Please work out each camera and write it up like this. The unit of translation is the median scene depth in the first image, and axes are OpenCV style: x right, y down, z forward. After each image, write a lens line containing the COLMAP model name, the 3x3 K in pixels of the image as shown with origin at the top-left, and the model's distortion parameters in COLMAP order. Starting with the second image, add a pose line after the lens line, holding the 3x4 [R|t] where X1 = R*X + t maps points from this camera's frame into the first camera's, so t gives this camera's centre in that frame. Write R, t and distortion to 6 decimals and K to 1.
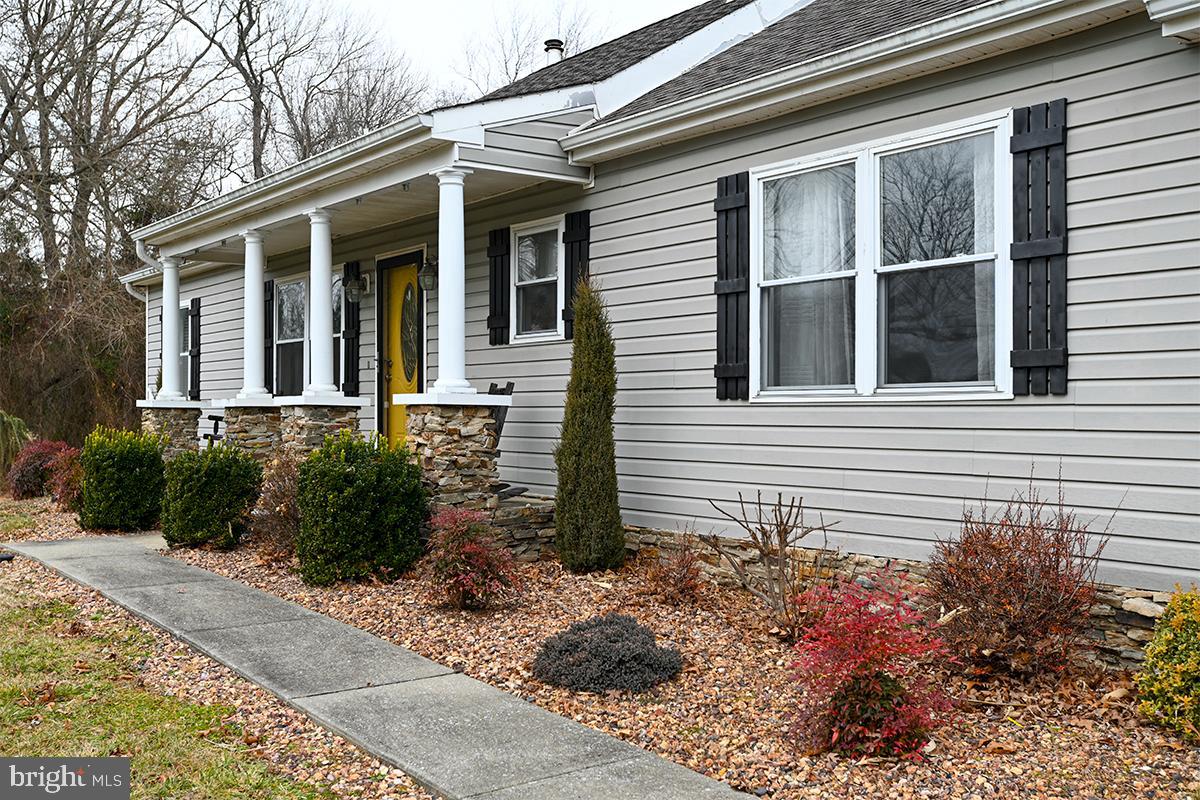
lens RADIAL K [[1178.3, 0, 580.1], [0, 1178.3, 437.4], [0, 0, 1]] dist [-0.051182, 0.000000]
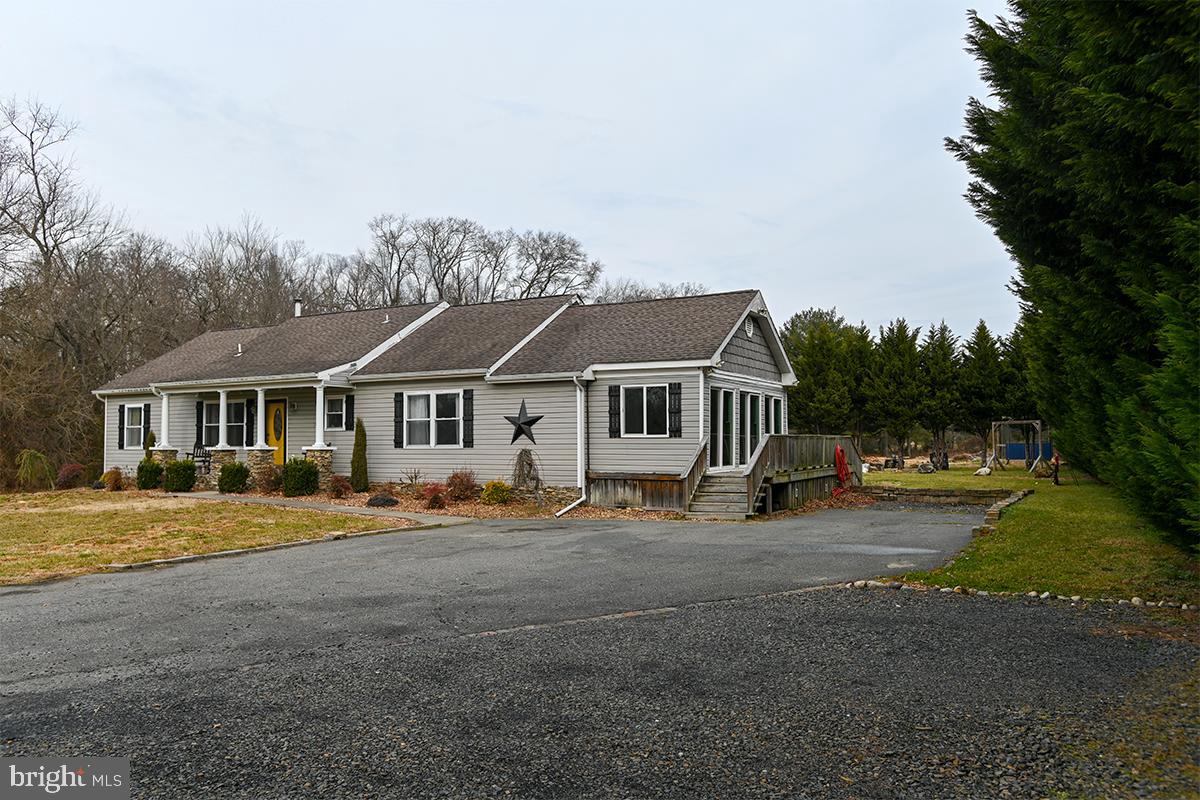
lens RADIAL K [[862.3, 0, 586.9], [0, 862.3, 402.5], [0, 0, 1]] dist [-0.012232, -0.000626]
pose [[0.902017, 0.023097, 0.431083, -0.572621], [0.012019, 0.996837, -0.078558, 0.052518], [-0.431534, 0.076042, 0.898886, -1.967805]]
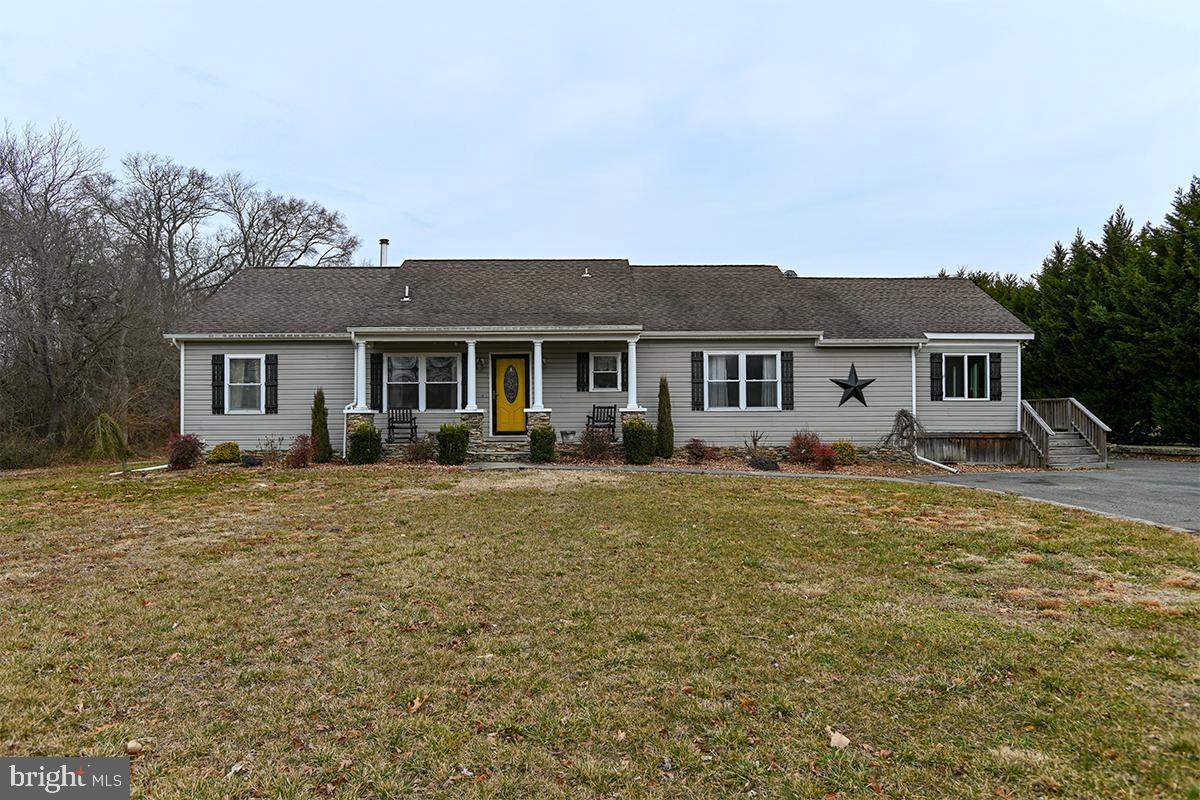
lens RADIAL K [[758.1, 0, 619.6], [0, 758.1, 412.0], [0, 0, 1]] dist [-0.014698, -0.000167]
pose [[0.571287, 0.008983, 0.820701, -2.063309], [0.026444, 0.999219, -0.029345, 0.038577], [-0.820325, 0.038467, 0.570603, -0.196025]]
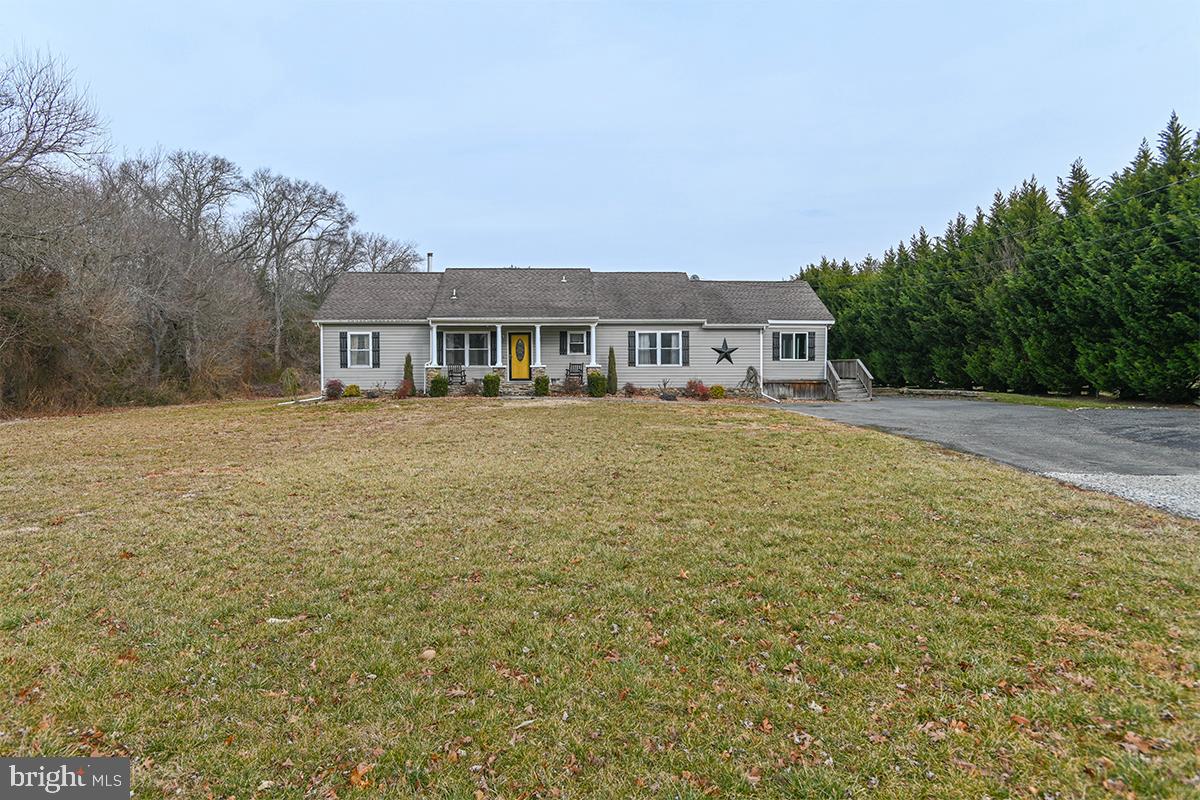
lens RADIAL K [[721.5, 0, 590.6], [0, 721.5, 394.2], [0, 0, 1]] dist [-0.014191, 0.002450]
pose [[0.556374, -0.024489, 0.830571, -3.298733], [0.024744, 0.999611, 0.012897, 0.063943], [-0.830563, 0.013376, 0.556764, -1.004478]]
